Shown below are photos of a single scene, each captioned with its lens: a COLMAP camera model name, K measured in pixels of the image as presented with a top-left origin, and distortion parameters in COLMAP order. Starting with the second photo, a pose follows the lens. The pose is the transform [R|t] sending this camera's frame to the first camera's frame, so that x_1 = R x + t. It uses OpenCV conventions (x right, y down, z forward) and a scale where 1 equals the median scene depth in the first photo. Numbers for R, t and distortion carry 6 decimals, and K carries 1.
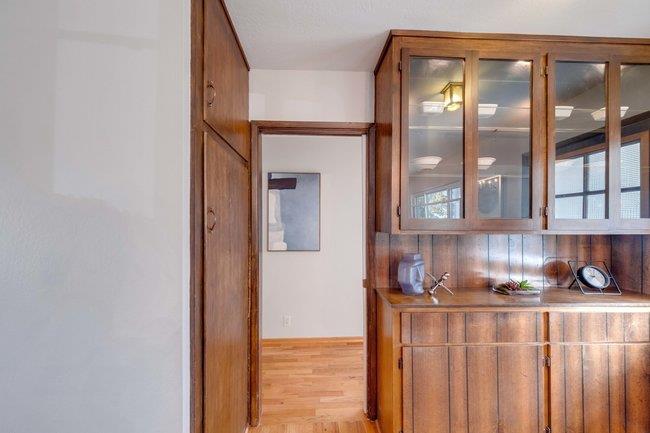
lens RADIAL K [[220.9, 0, 323.7], [0, 220.9, 222.7], [0, 0, 1]] dist [0.001140, 0.000035]
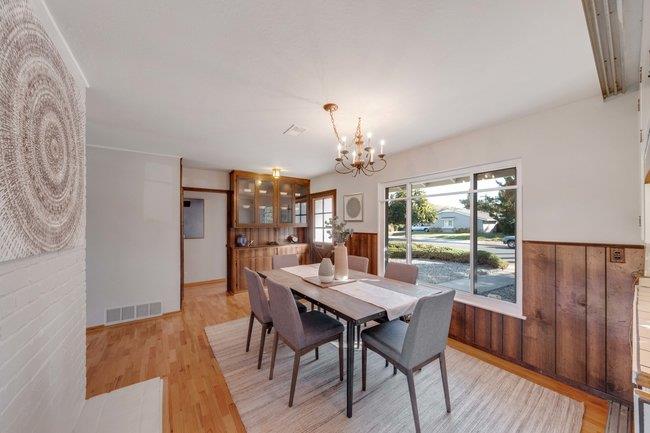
lens RADIAL K [[220.9, 0, 322.0], [0, 220.9, 222.5], [0, 0, 1]] dist [0.001140, 0.000035]
pose [[0.839759, -0.002843, 0.542952, -0.348501], [-0.001187, 0.999974, 0.007071, -0.052137], [-0.542958, -0.006582, 0.839734, -2.215037]]
